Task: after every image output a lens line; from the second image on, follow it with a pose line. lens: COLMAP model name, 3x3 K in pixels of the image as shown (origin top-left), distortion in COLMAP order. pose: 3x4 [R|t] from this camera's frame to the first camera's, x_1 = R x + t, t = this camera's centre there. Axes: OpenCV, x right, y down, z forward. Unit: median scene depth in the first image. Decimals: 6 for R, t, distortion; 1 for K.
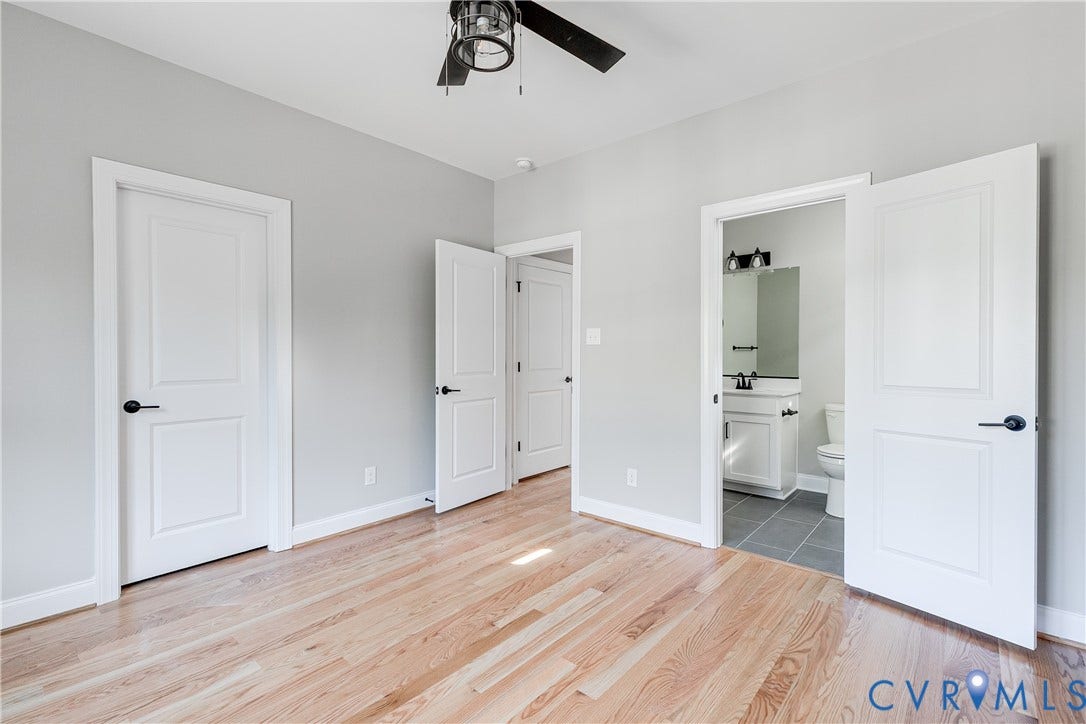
lens RADIAL K [[487.4, 0, 541.6], [0, 487.4, 355.4], [0, 0, 1]] dist [0.002327, 0.000106]
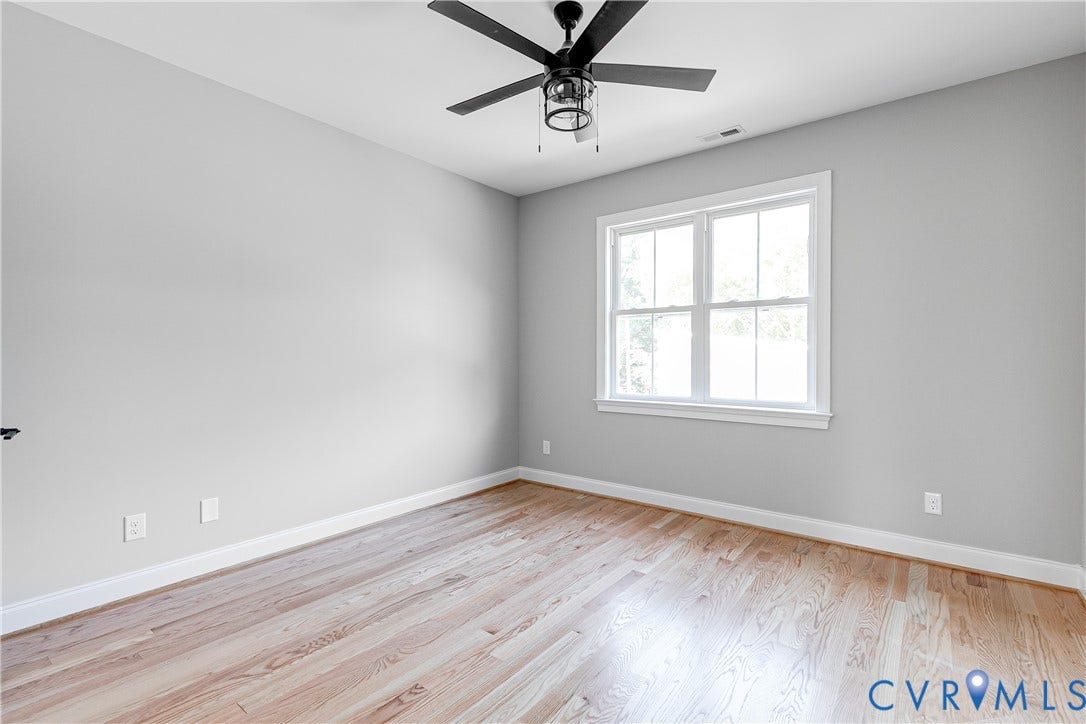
lens RADIAL K [[487.4, 0, 541.6], [0, 487.4, 355.4], [0, 0, 1]] dist [0.002327, 0.000106]
pose [[-0.998742, -0.000720, -0.050133, 0.014476], [-0.001190, 0.999956, 0.009344, -0.014670], [0.050124, 0.009392, -0.998699, 2.033205]]
